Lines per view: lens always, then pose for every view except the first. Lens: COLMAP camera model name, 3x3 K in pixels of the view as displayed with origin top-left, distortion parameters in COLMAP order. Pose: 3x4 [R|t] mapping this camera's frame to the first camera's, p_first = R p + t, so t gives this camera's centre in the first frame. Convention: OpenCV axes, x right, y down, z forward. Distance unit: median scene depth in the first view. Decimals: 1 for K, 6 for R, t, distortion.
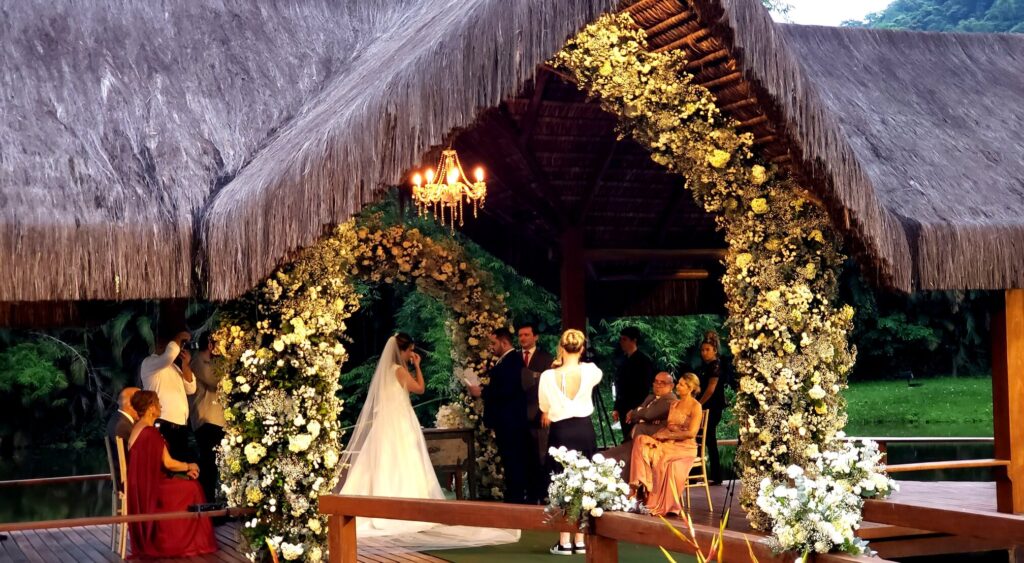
lens RADIAL K [[1606.6, 0, 544.8], [0, 1606.6, 273.8], [0, 0, 1]] dist [0.229135, -1.576794]
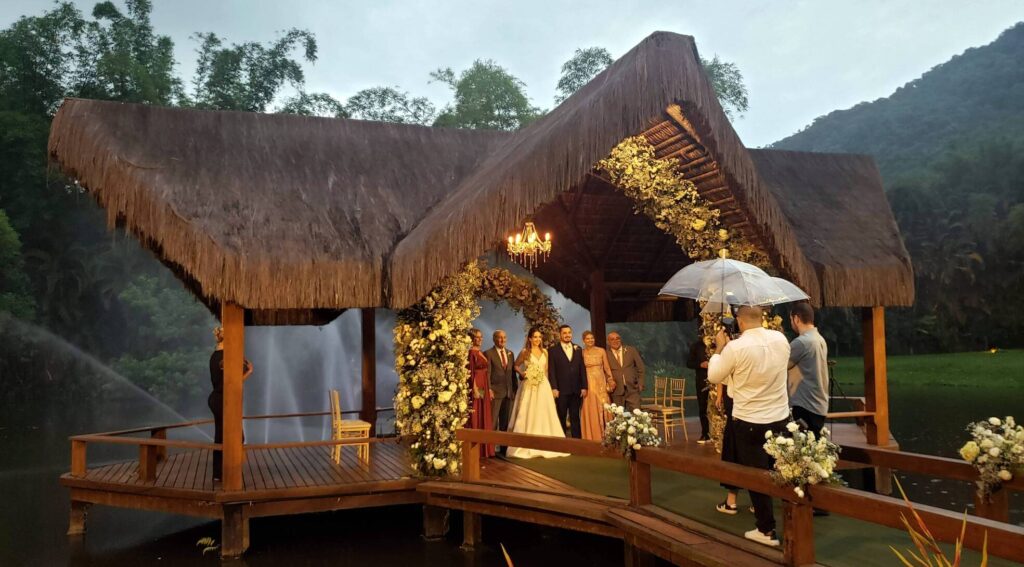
lens RADIAL K [[852.7, 0, 492.2], [0, 852.7, 280.1], [0, 0, 1]] dist [0.185704, -0.612431]
pose [[0.997015, 0.003843, -0.077110, -0.036018], [-0.005668, 0.999709, -0.023458, 0.006449], [0.076997, 0.023825, 0.996747, 0.131068]]
